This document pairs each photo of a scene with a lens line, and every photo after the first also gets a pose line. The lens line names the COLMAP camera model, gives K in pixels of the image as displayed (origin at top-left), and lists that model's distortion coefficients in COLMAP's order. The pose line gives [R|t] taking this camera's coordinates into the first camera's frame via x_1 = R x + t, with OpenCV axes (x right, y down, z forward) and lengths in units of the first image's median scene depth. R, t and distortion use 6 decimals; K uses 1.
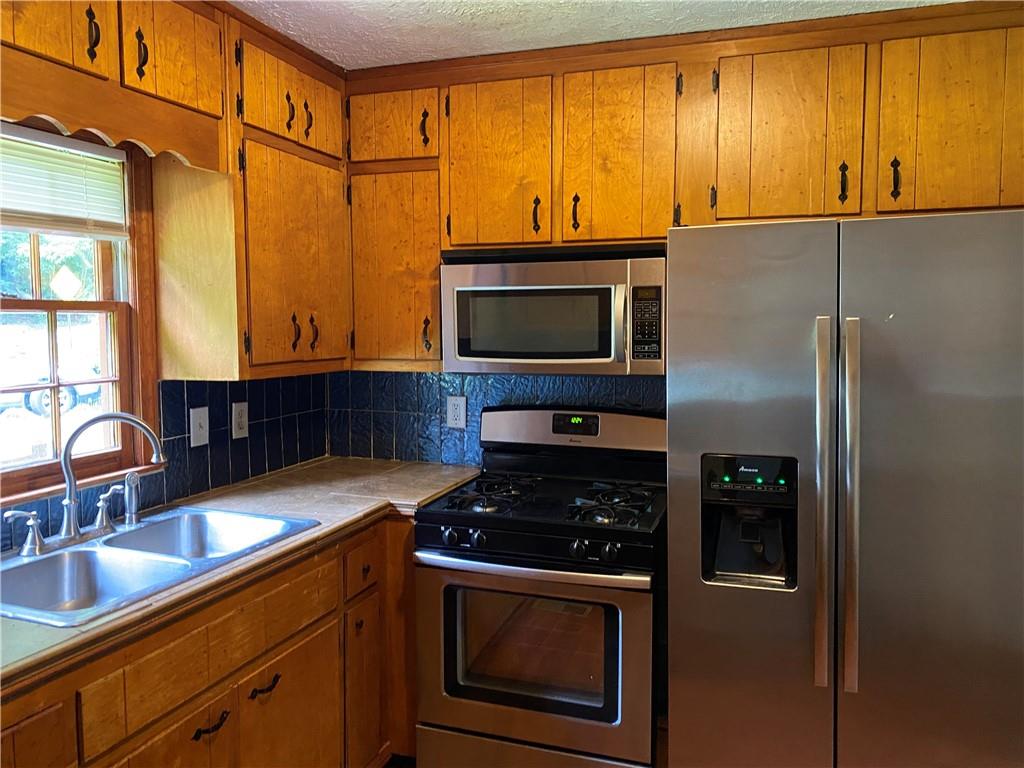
lens RADIAL K [[810.9, 0, 513.3], [0, 810.9, 369.1], [0, 0, 1]] dist [0.059489, -0.002900]
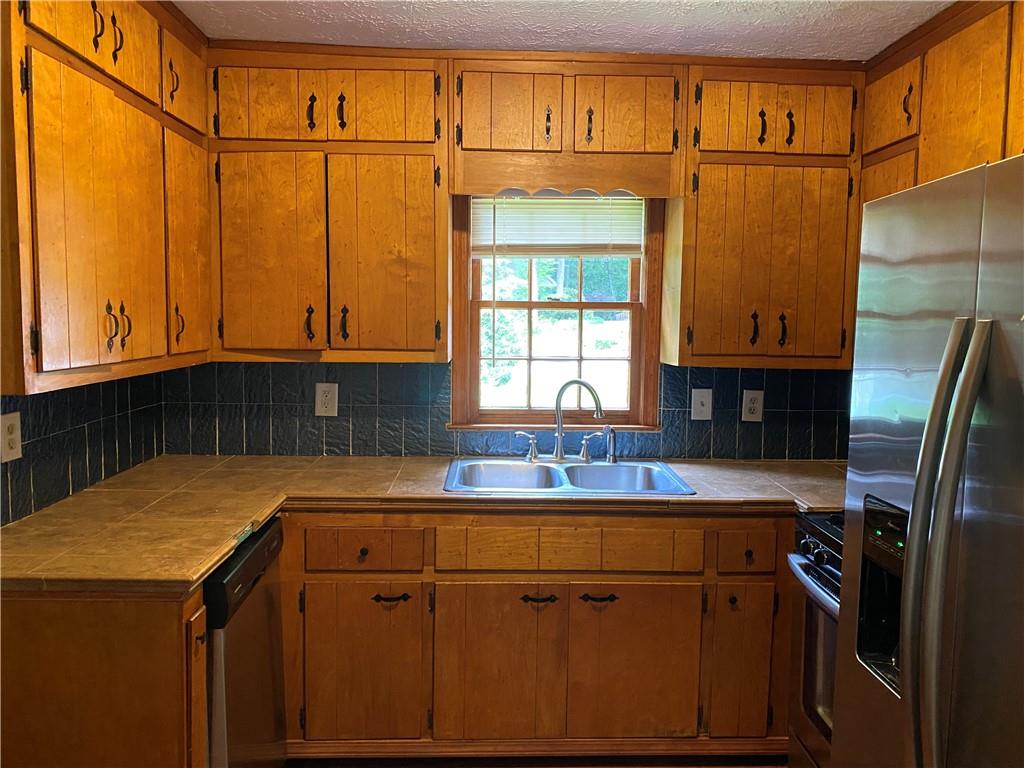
lens RADIAL K [[772.4, 0, 512.0], [0, 772.4, 384.0], [0, 0, 1]] dist [0.007216, -0.008262]
pose [[0.359173, 0.092519, -0.928674, 0.620200], [-0.072068, 0.994852, 0.071239, -0.022871], [0.930484, 0.041340, 0.363991, 0.339262]]
